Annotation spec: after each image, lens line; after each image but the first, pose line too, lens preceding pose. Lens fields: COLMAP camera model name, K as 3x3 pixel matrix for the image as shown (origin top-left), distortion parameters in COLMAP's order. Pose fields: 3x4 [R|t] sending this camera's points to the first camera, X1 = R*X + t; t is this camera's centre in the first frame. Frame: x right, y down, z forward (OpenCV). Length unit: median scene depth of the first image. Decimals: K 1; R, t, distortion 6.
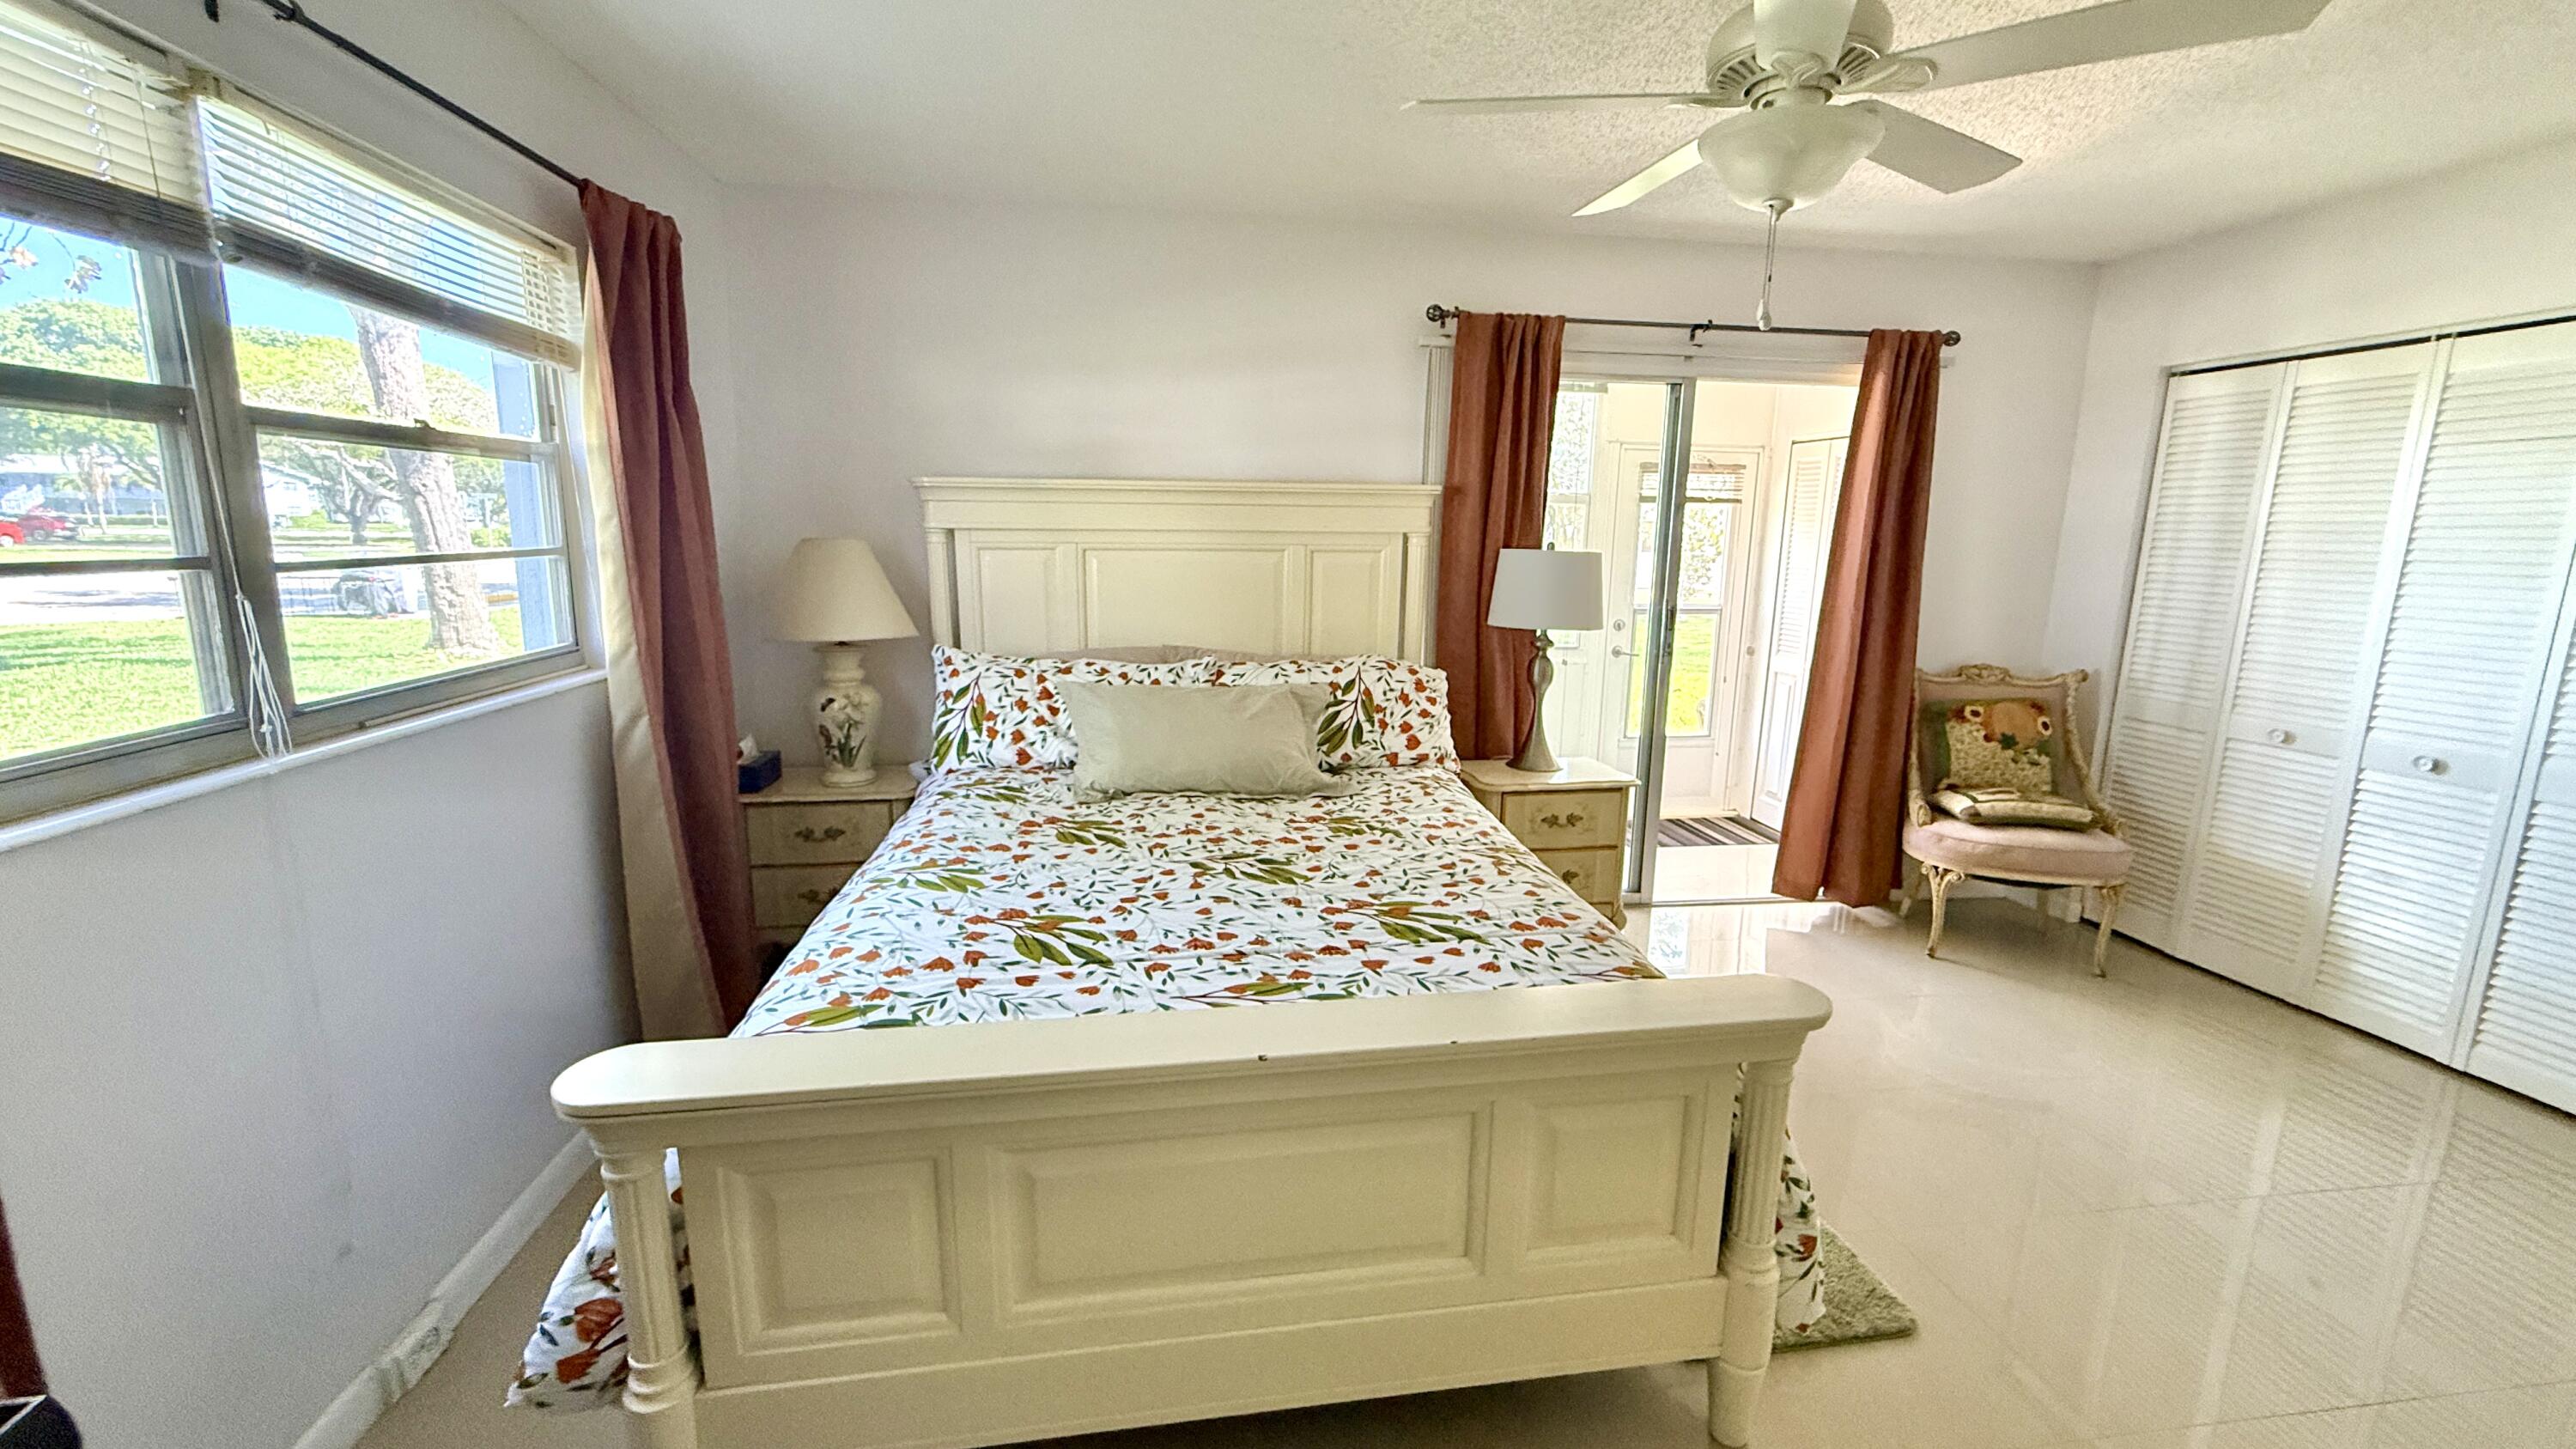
lens RADIAL K [[1023.5, 0, 1297.0], [0, 1023.5, 715.1], [0, 0, 1]] dist [-0.000654, 0.000086]
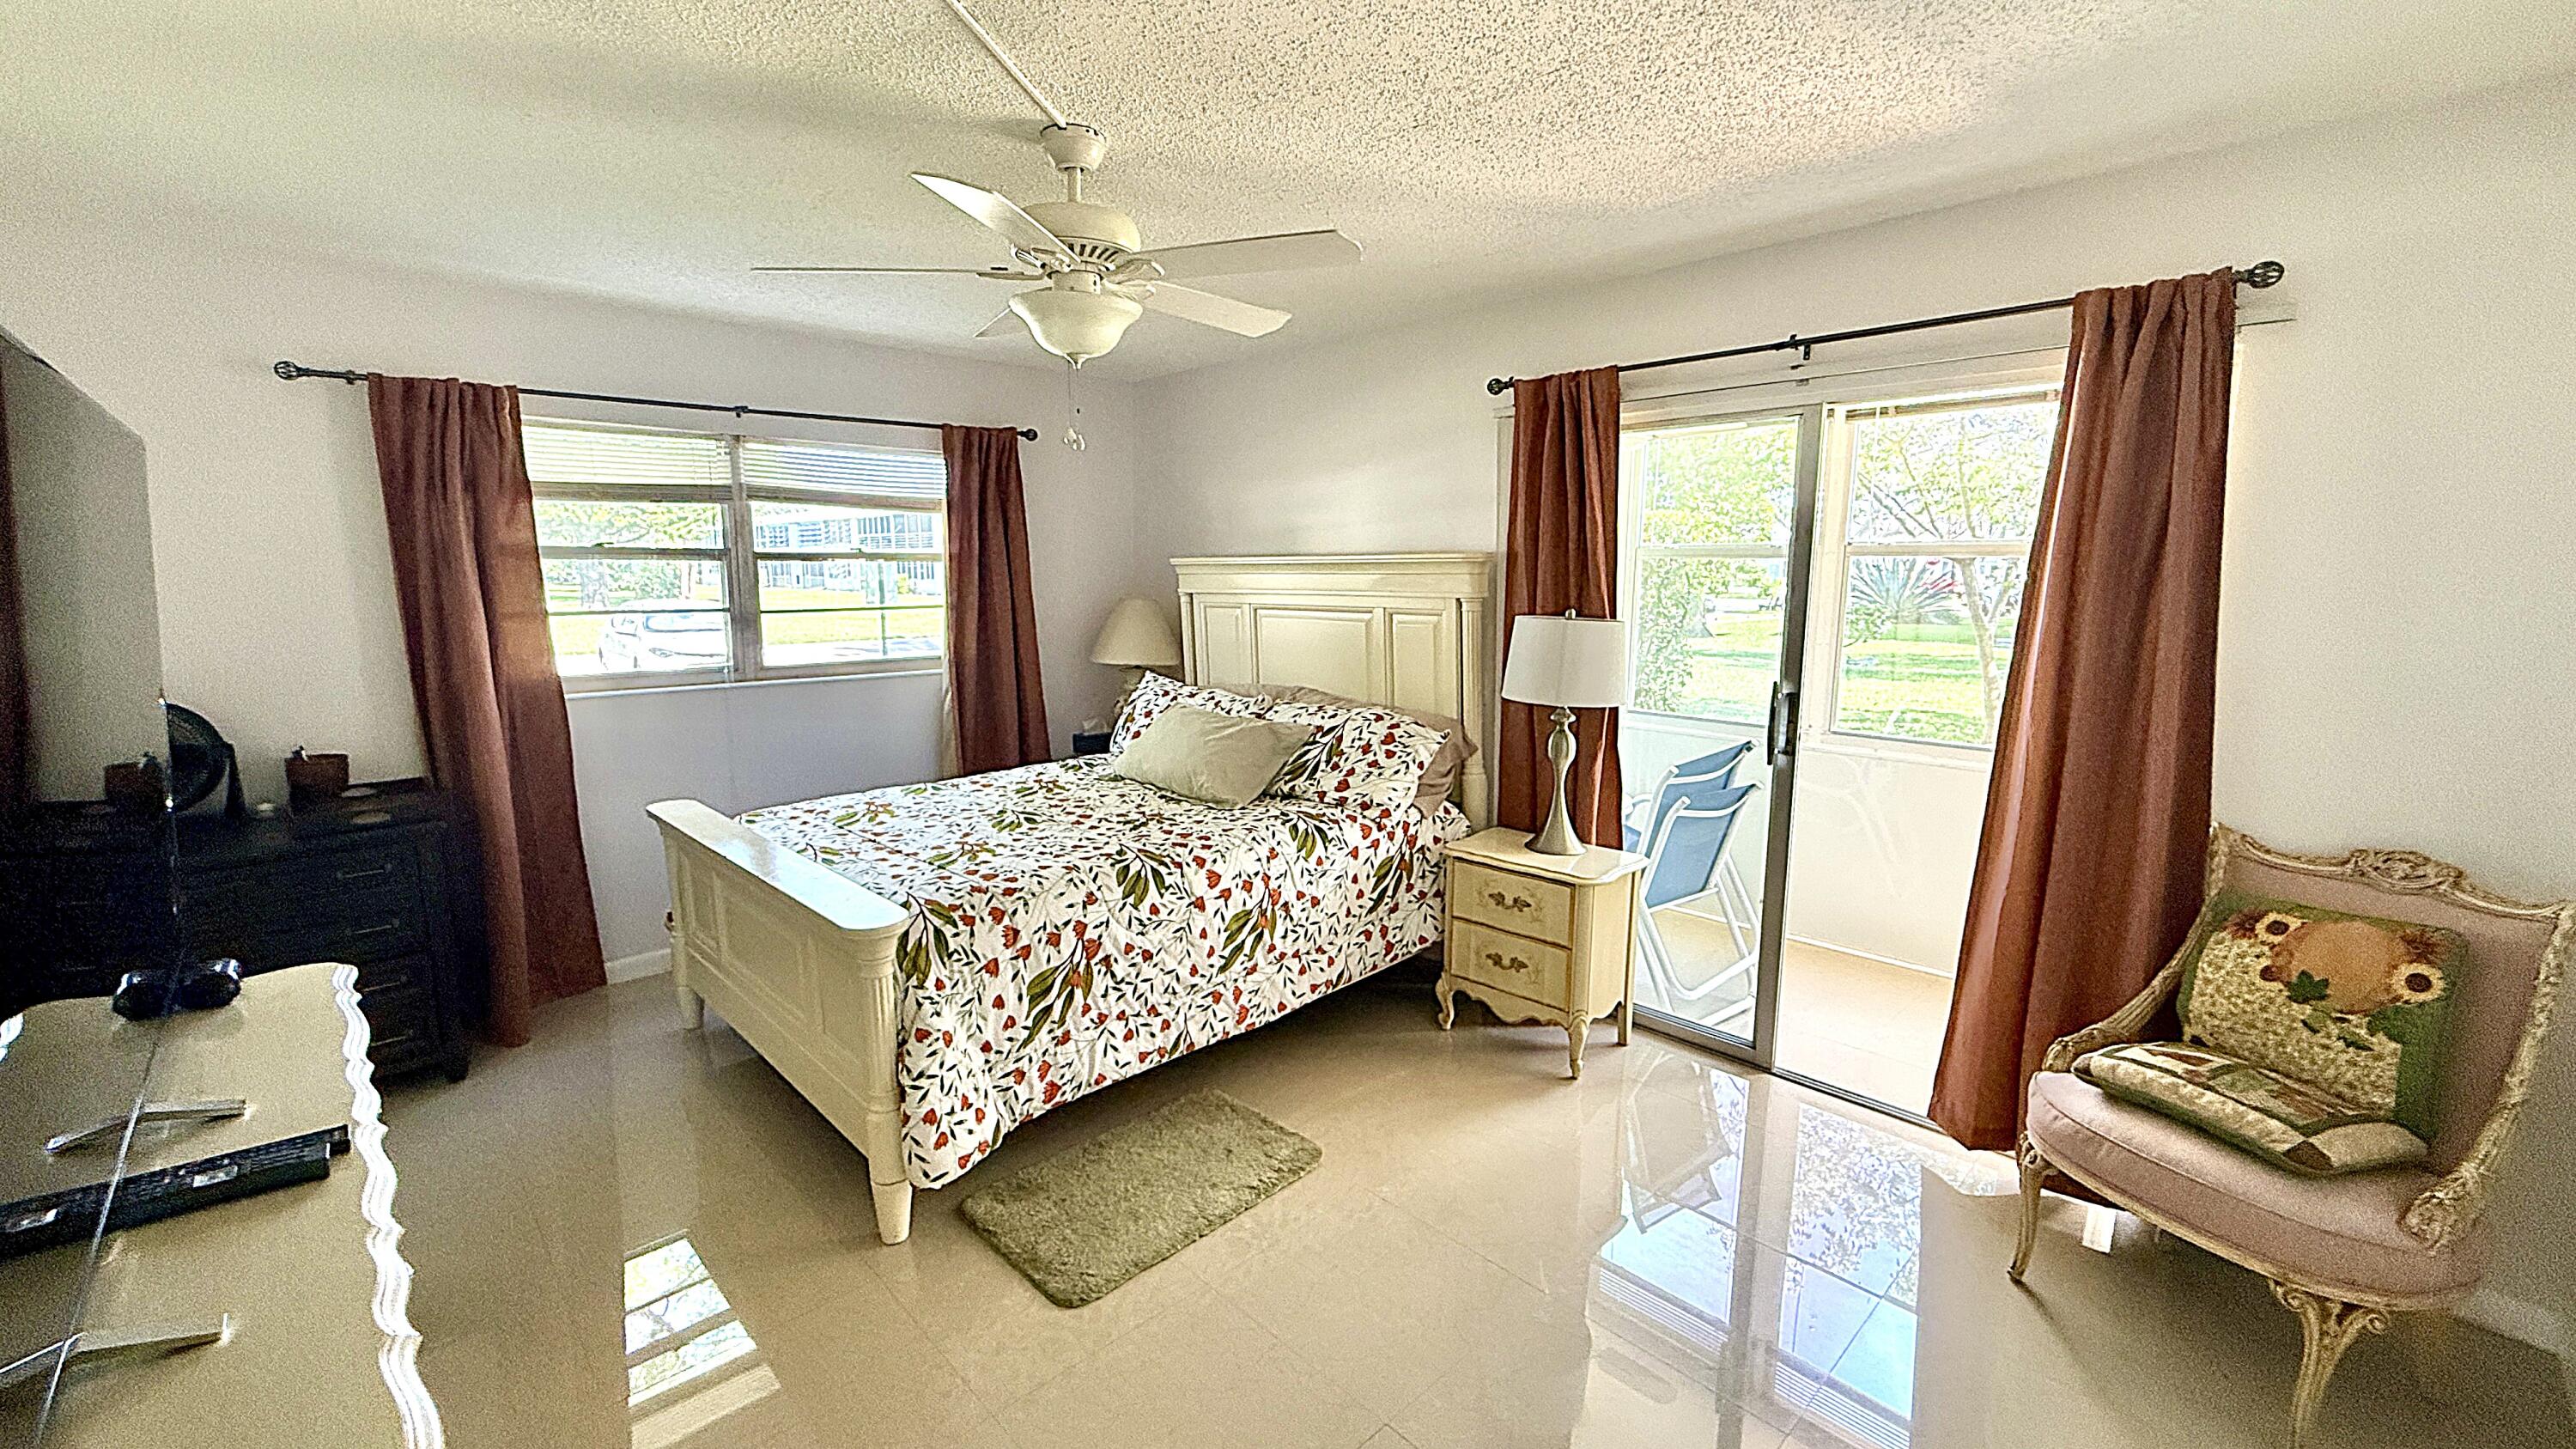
lens RADIAL K [[1023.5, 0, 1281.4], [0, 1023.5, 729.6], [0, 0, 1]] dist [-0.000654, 0.000086]
pose [[0.582950, 0.114074, -0.804461, 0.928192], [-0.138788, 0.989524, 0.039744, -0.066073], [0.800567, 0.088481, 0.592675, 0.264834]]
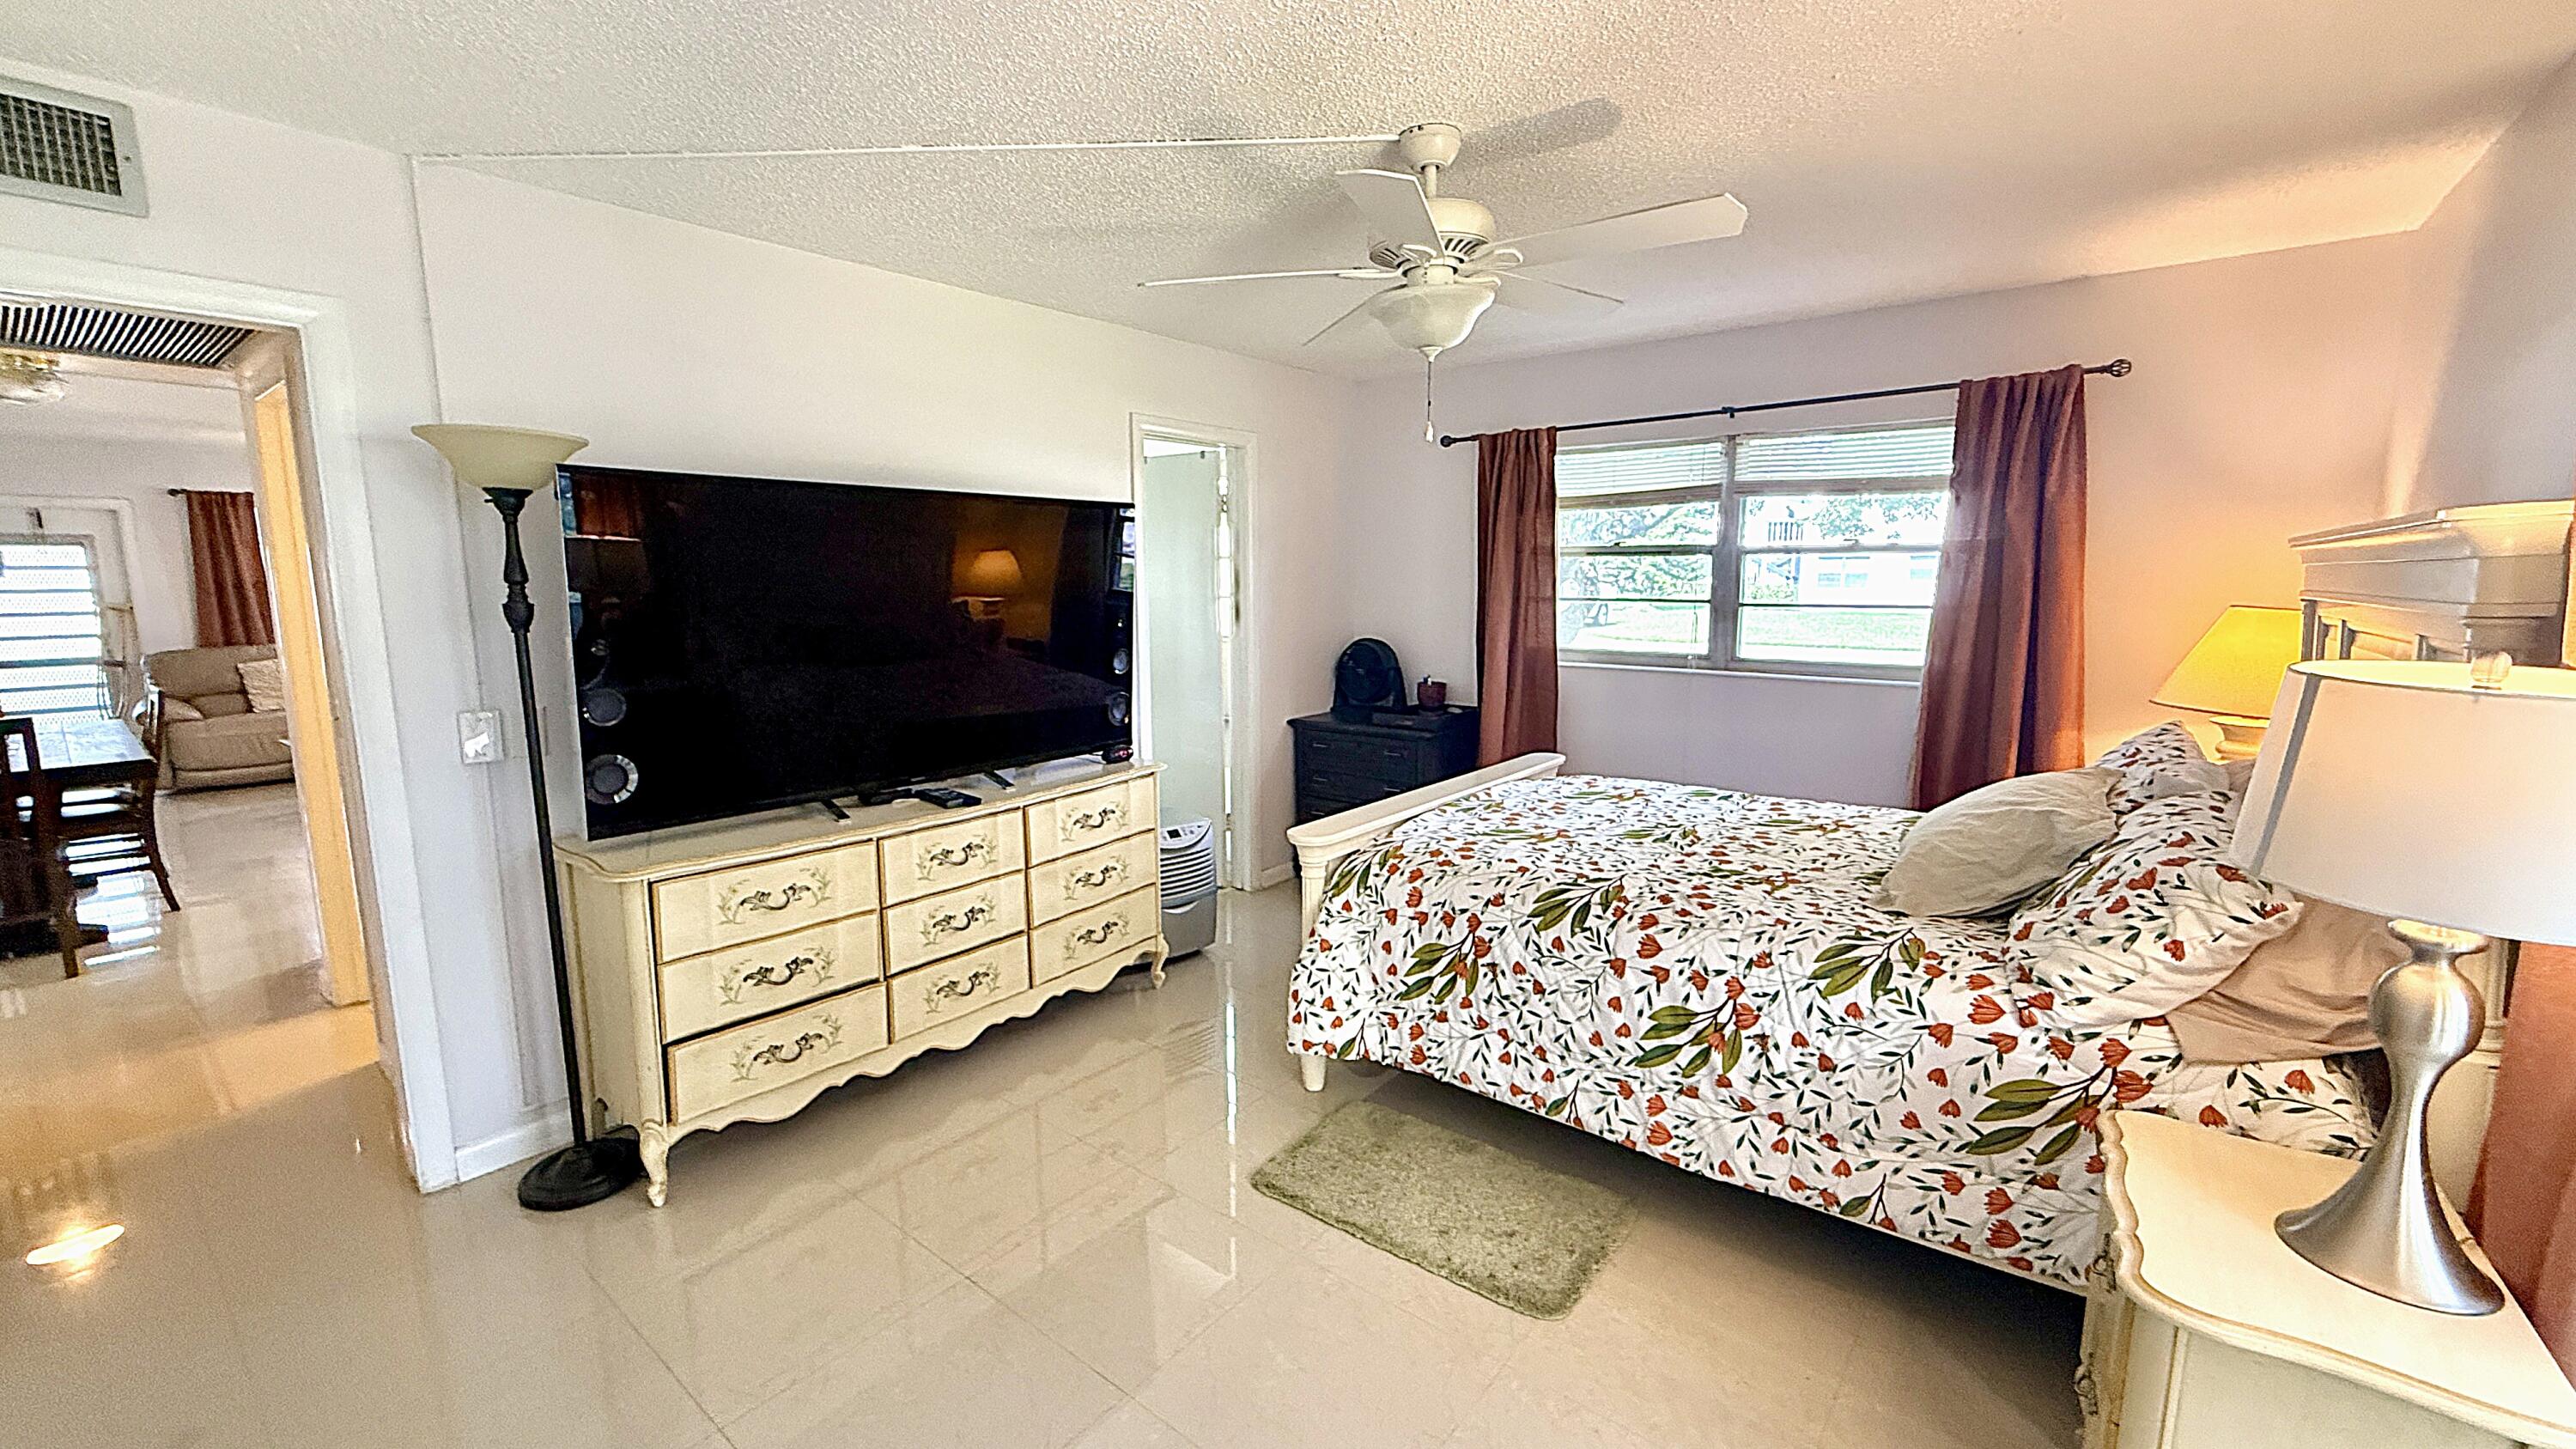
lens RADIAL K [[1023.5, 0, 1267.3], [0, 1023.5, 720.4], [0, 0, 1]] dist [-0.000654, 0.000086]
pose [[-0.735768, 0.090004, -0.671226, 0.826522], [-0.124093, 0.956432, 0.264271, -0.233675], [0.665768, 0.277737, -0.692543, 1.228890]]
